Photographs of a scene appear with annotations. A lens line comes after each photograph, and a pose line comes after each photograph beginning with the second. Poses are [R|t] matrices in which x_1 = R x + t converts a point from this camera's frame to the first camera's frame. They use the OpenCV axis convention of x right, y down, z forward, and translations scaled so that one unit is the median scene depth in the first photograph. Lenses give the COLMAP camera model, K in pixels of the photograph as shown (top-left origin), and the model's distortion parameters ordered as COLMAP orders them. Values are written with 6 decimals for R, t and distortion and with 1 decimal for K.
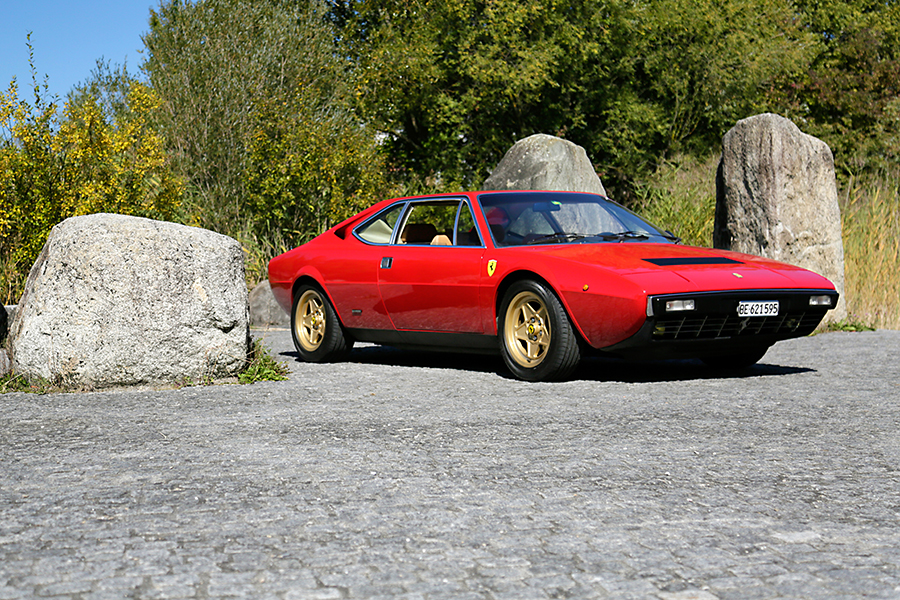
lens RADIAL K [[1492.2, 0, 449.1], [0, 1492.2, 296.8], [0, 0, 1]] dist [0.182491, 0.000000]
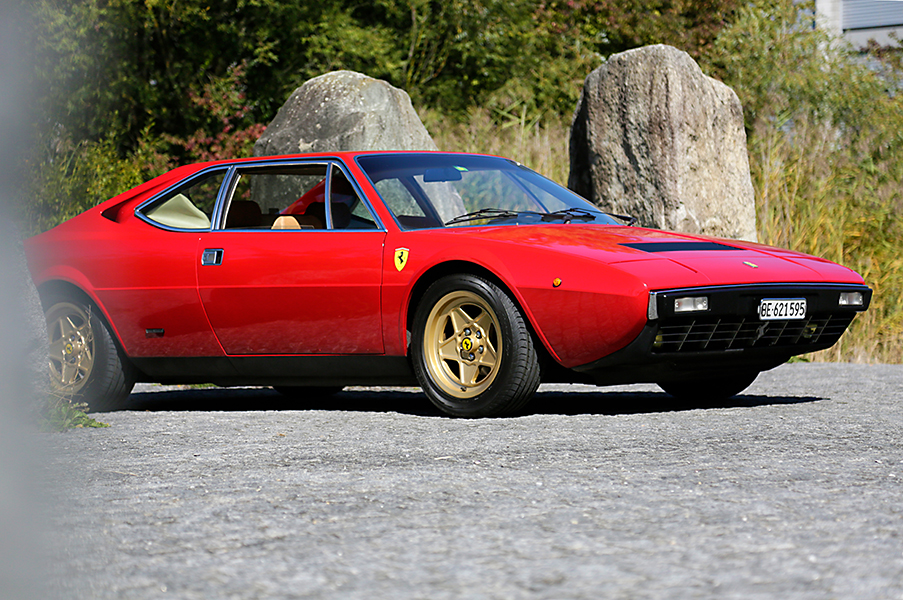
lens RADIAL K [[2616.8, 0, 452.0], [0, 2616.8, 302.8], [0, 0, 1]] dist [0.566998, 0.000000]
pose [[0.973043, -0.011451, 0.230340, -0.163868], [0.016876, 0.999624, -0.021595, 0.019867], [-0.230007, 0.024900, 0.972870, -0.140529]]
